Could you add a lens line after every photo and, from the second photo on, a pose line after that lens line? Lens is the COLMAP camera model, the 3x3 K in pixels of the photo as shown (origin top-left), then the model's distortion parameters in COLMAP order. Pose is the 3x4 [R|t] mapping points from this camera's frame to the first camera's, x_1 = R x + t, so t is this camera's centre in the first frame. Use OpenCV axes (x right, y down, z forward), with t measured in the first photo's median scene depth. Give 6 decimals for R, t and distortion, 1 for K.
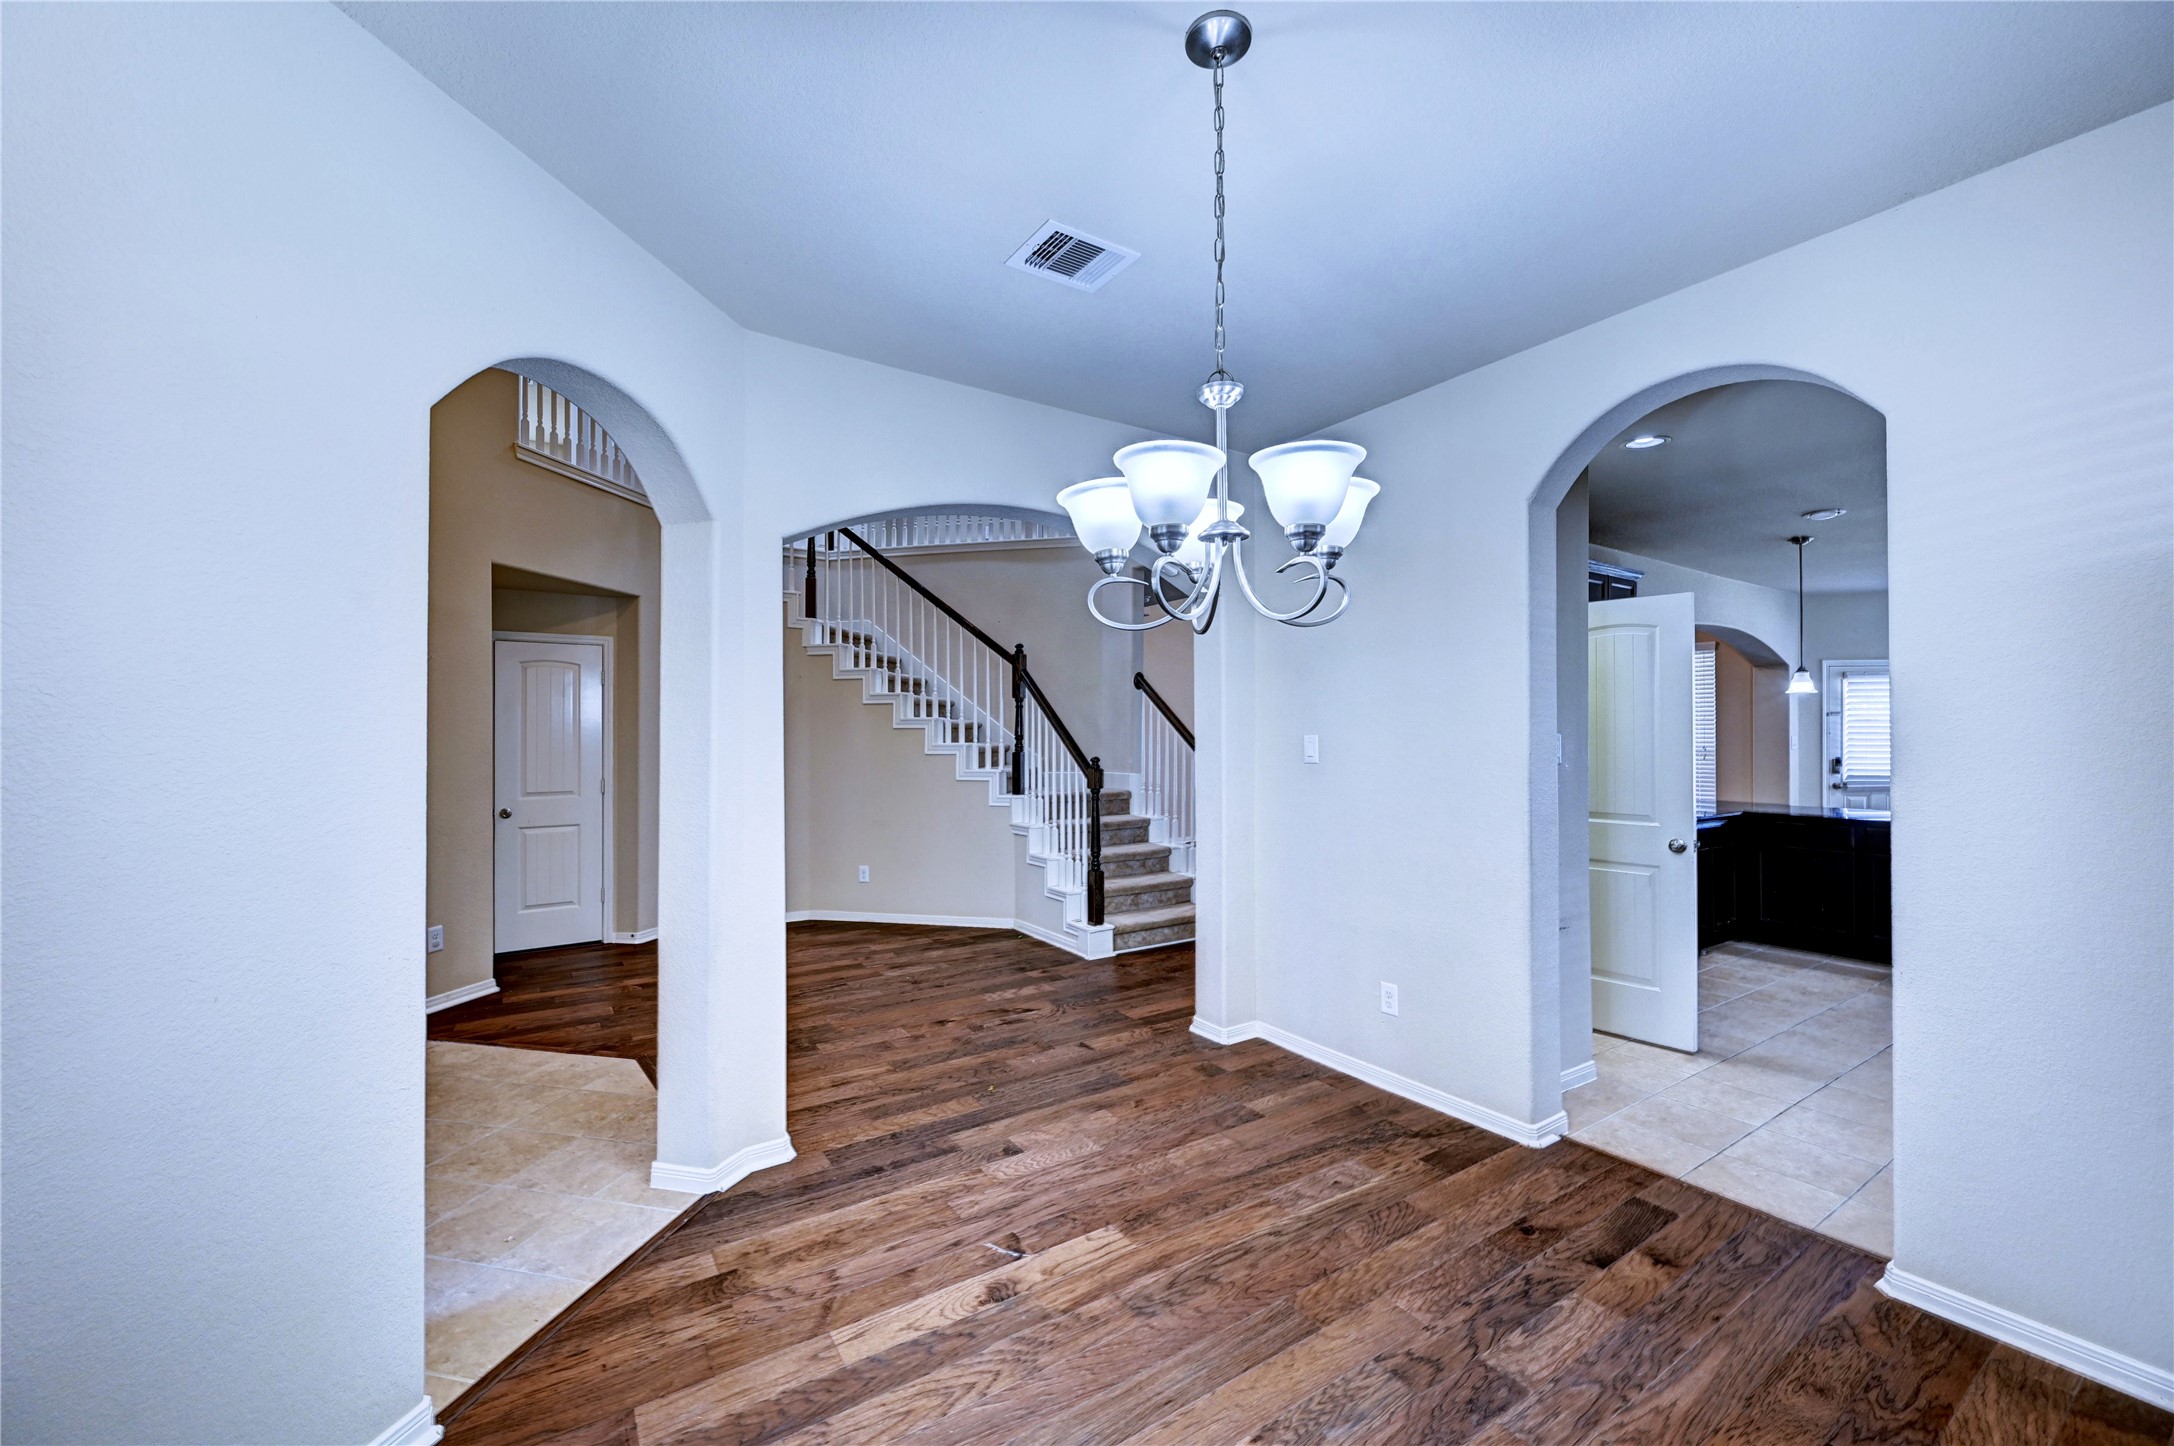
lens RADIAL K [[849.8, 0, 1085.0], [0, 849.8, 726.8], [0, 0, 1]] dist [0.004333, -0.000048]
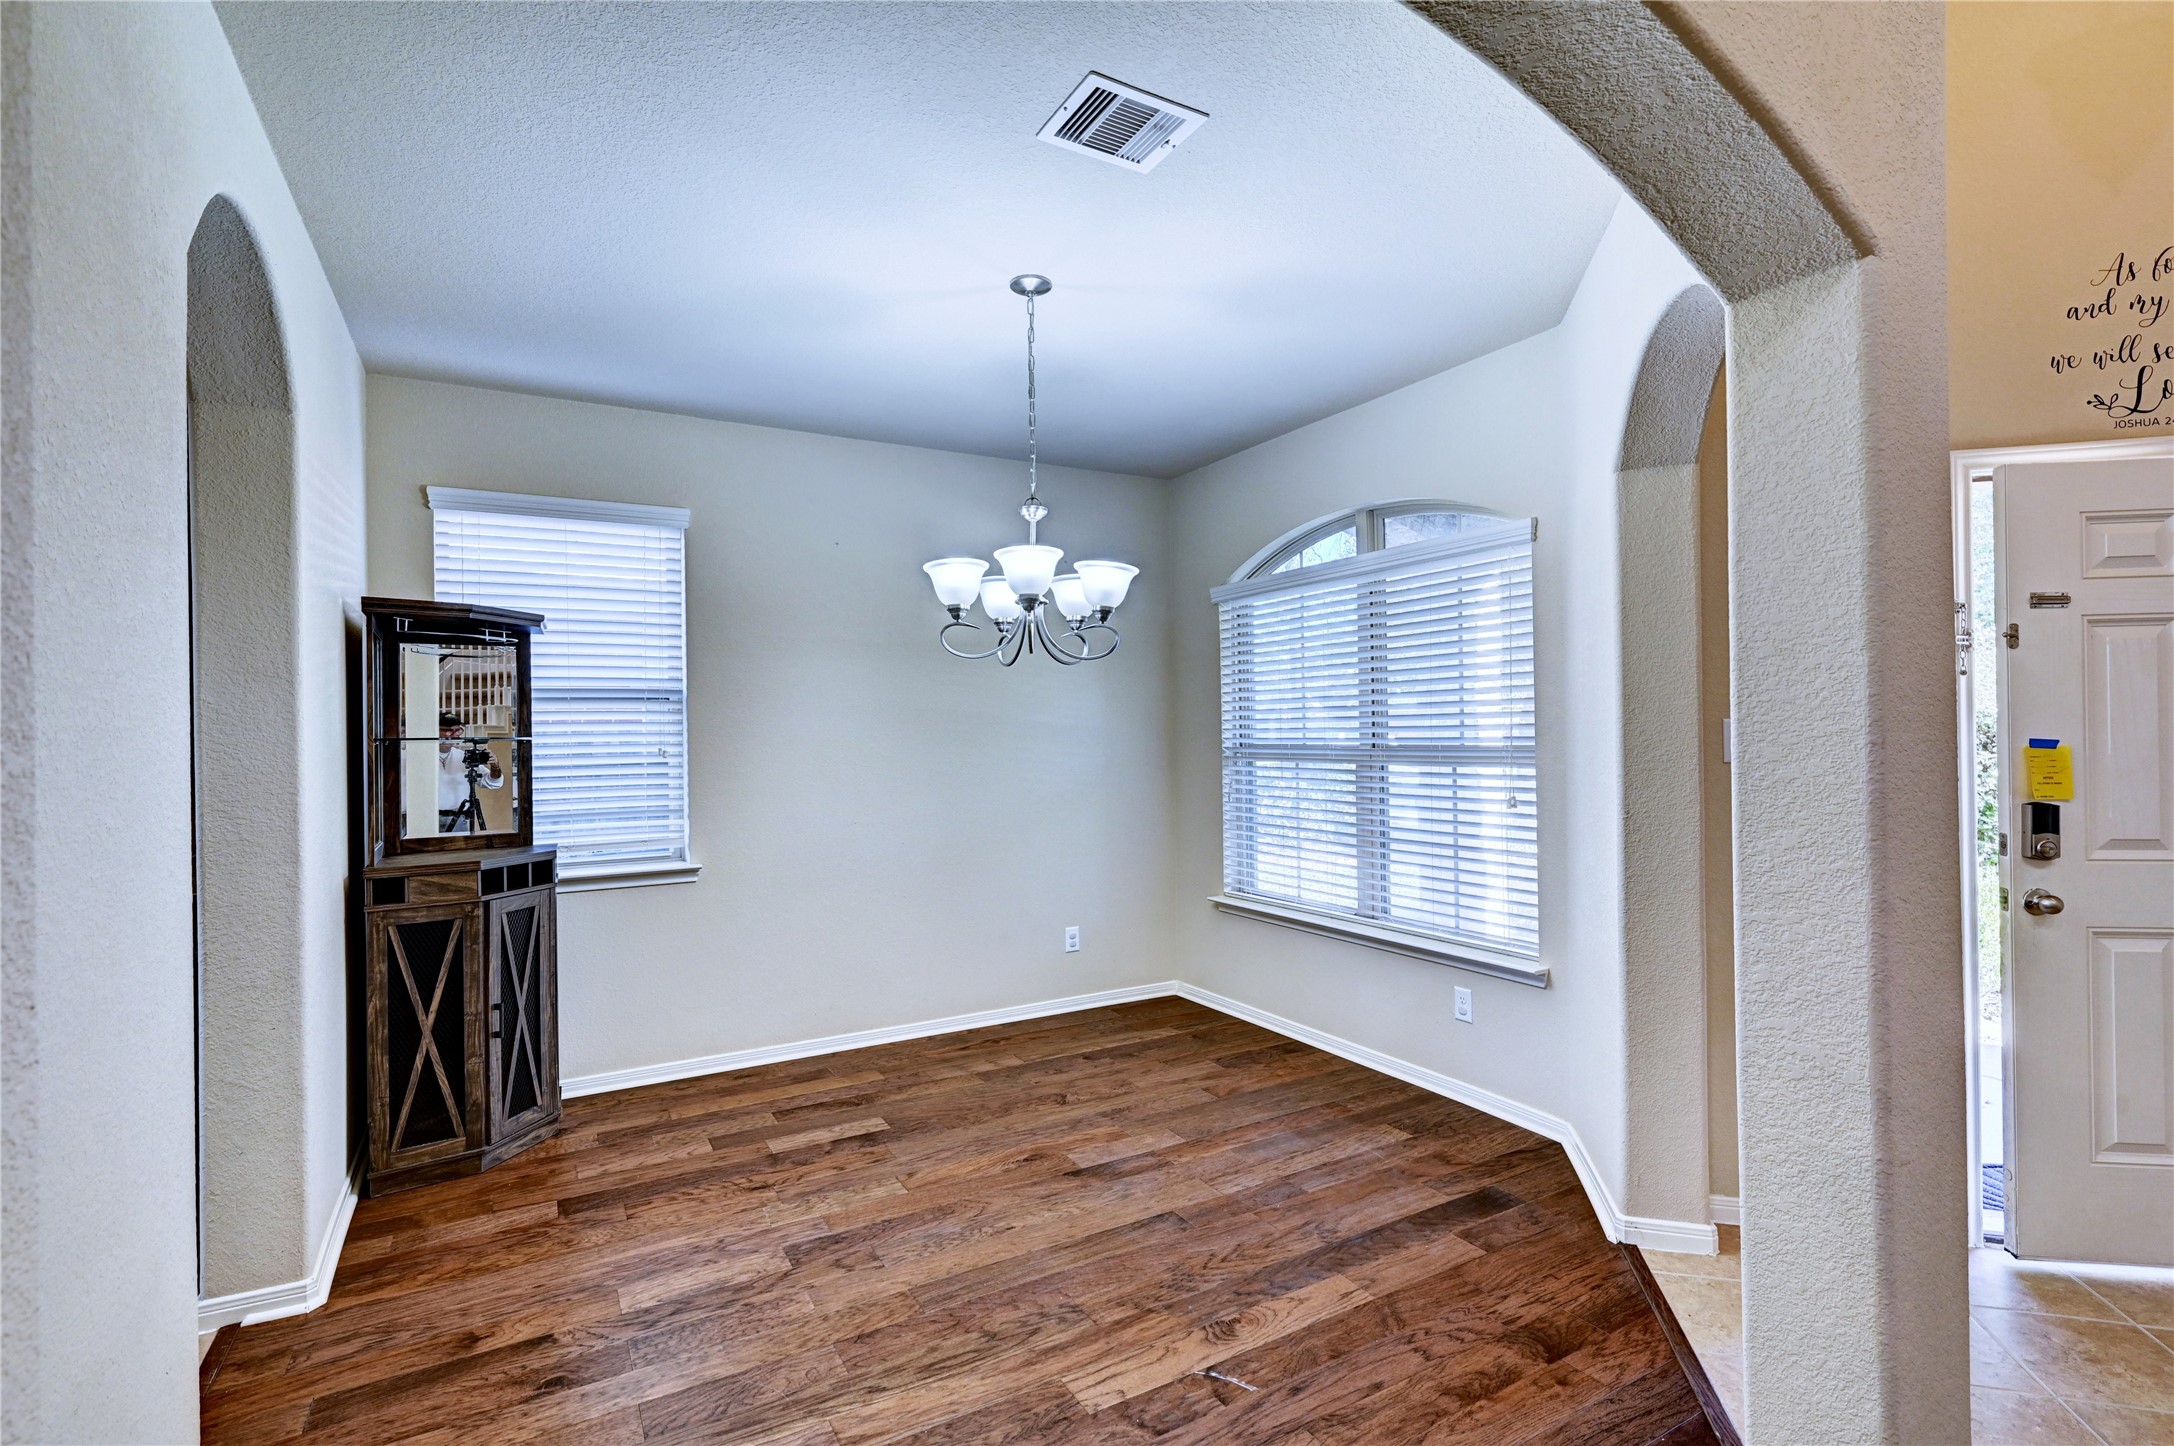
lens RADIAL K [[970.2, 0, 1084.2], [0, 970.2, 728.0], [0, 0, 1]] dist [0.000994, 0.000059]
pose [[-0.997776, 0.018195, 0.064120, -0.030624], [0.017657, 0.999804, -0.008948, 0.017488], [-0.064270, -0.007796, -0.997902, 2.043837]]
